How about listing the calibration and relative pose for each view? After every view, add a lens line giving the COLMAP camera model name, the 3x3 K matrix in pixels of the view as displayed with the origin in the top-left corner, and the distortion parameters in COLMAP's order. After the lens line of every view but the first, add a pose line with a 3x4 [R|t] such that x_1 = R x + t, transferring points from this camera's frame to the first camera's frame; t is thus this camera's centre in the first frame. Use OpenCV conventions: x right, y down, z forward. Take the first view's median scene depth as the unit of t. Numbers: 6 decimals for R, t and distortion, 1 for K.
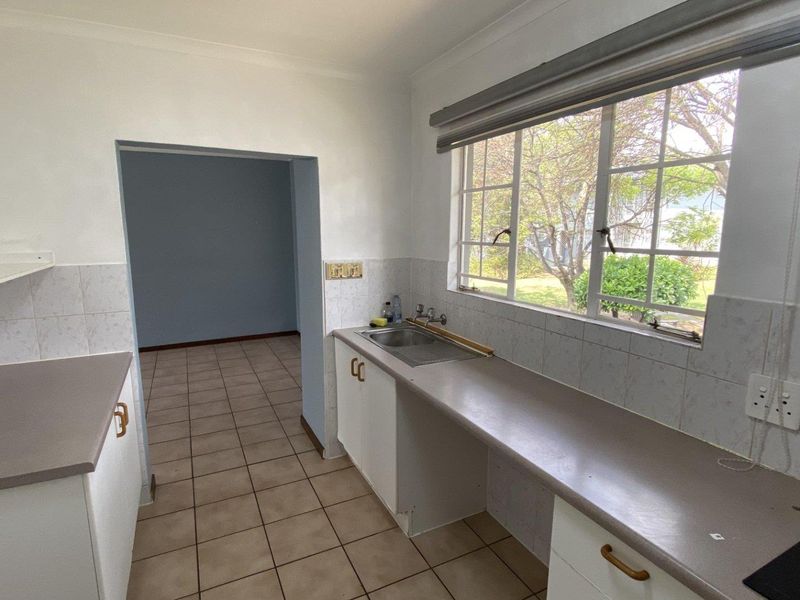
lens RADIAL K [[429.9, 0, 400.0], [0, 429.9, 300.0], [0, 0, 1]] dist [0.026073, -0.028140]
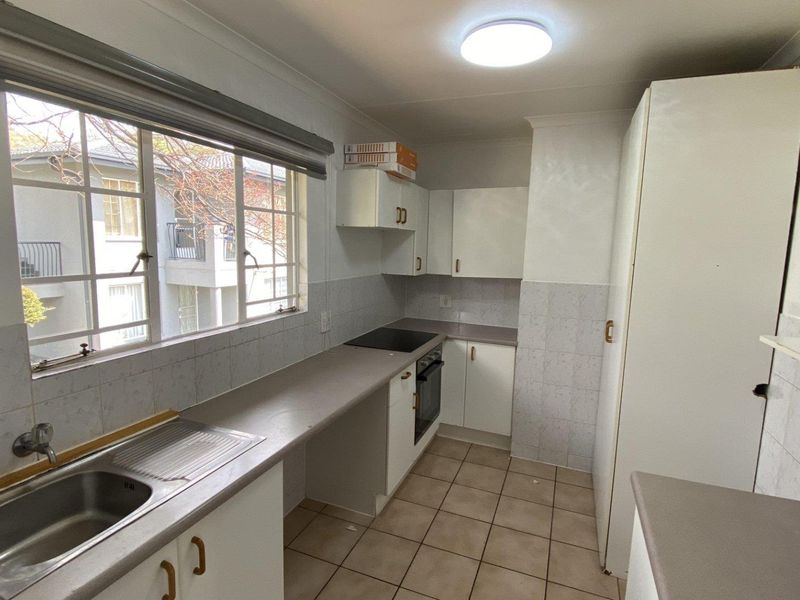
lens RADIAL K [[427.2, 0, 400.0], [0, 427.2, 300.0], [0, 0, 1]] dist [0.064665, -0.069392]
pose [[-0.657712, -0.114906, 0.744454, -0.714931], [0.102609, 0.965418, 0.239664, -0.254628], [-0.746248, 0.234017, -0.623177, 1.331146]]
